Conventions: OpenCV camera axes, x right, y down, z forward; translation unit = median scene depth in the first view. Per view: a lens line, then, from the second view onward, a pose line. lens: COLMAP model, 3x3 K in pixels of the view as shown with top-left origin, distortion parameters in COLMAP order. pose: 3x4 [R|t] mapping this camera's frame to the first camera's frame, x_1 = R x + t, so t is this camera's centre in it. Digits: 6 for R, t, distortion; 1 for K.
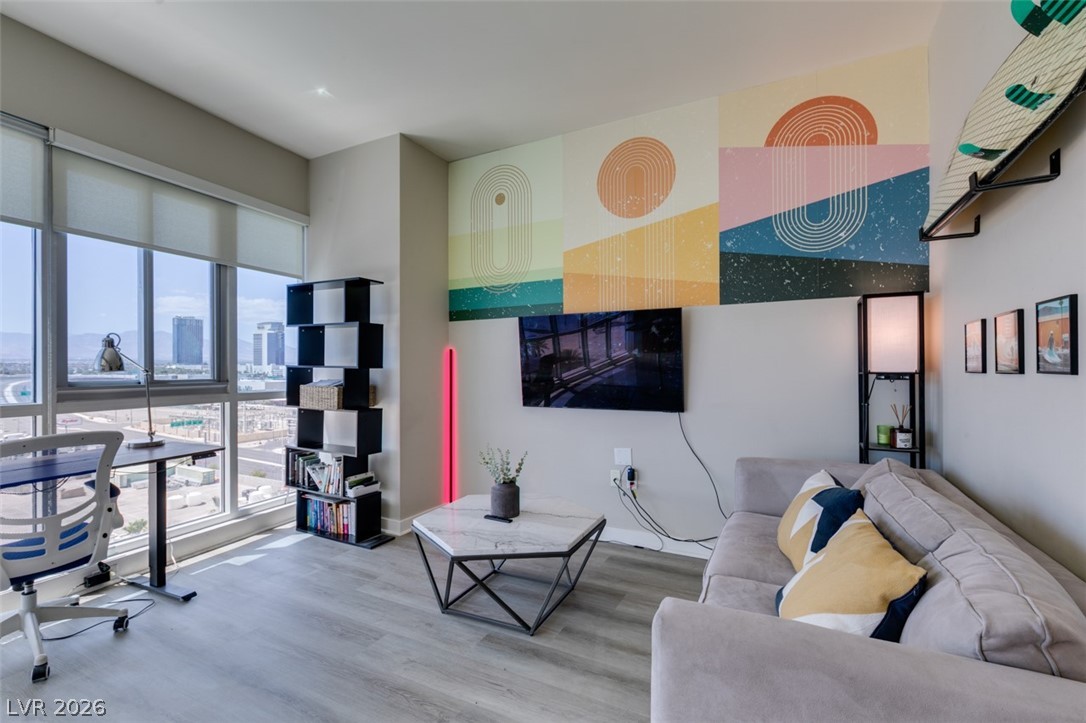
lens RADIAL K [[484.8, 0, 536.7], [0, 484.8, 366.2], [0, 0, 1]] dist [-0.000397, -0.000211]
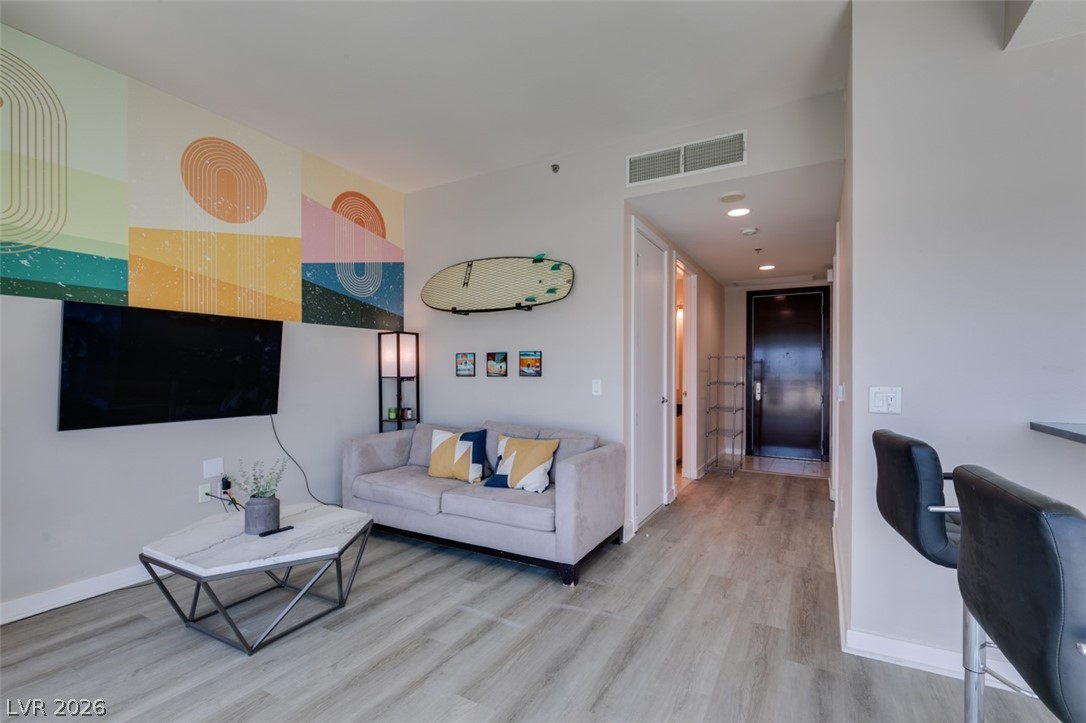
lens RADIAL K [[490.2, 0, 545.4], [0, 490.2, 372.1], [0, 0, 1]] dist [-0.002886, -0.000449]
pose [[0.031070, 0.003576, 0.999511, -0.765425], [-0.003108, 0.999989, -0.003481, 0.000305], [-0.999512, -0.002998, 0.031081, 0.320428]]
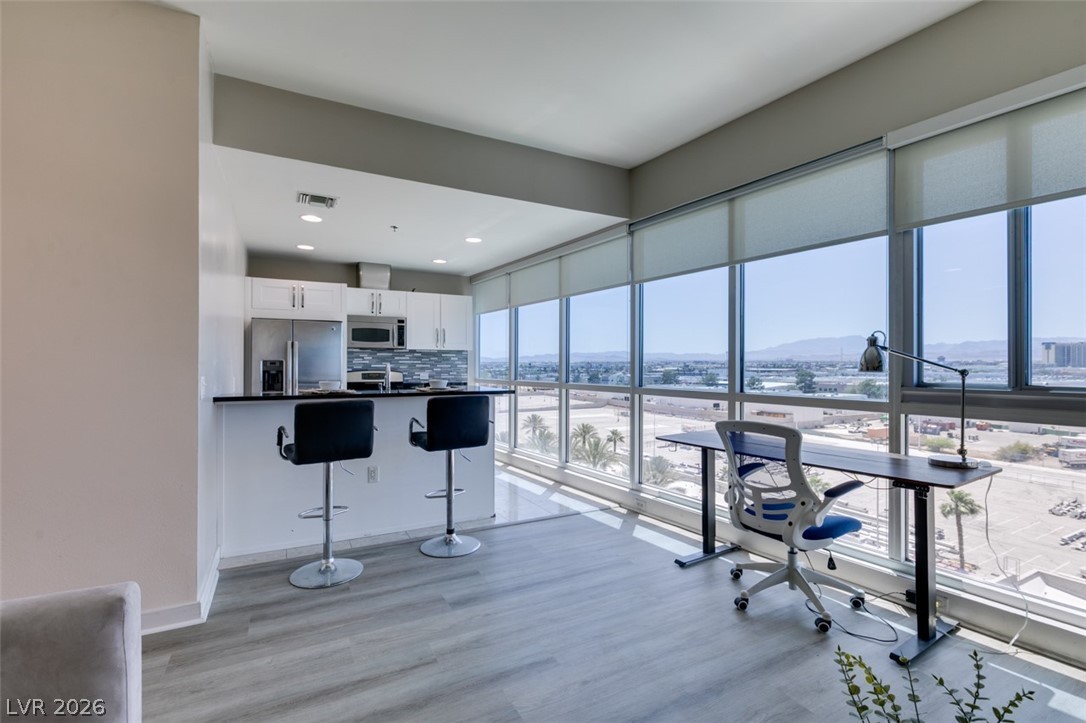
lens RADIAL K [[489.6, 0, 541.0], [0, 489.6, 363.8], [0, 0, 1]] dist [0.002392, -0.000195]
pose [[-0.567843, -0.000953, -0.823136, 0.205744], [0.000509, 0.999999, -0.001509, -0.003046], [0.823137, -0.001276, -0.567842, 0.745559]]
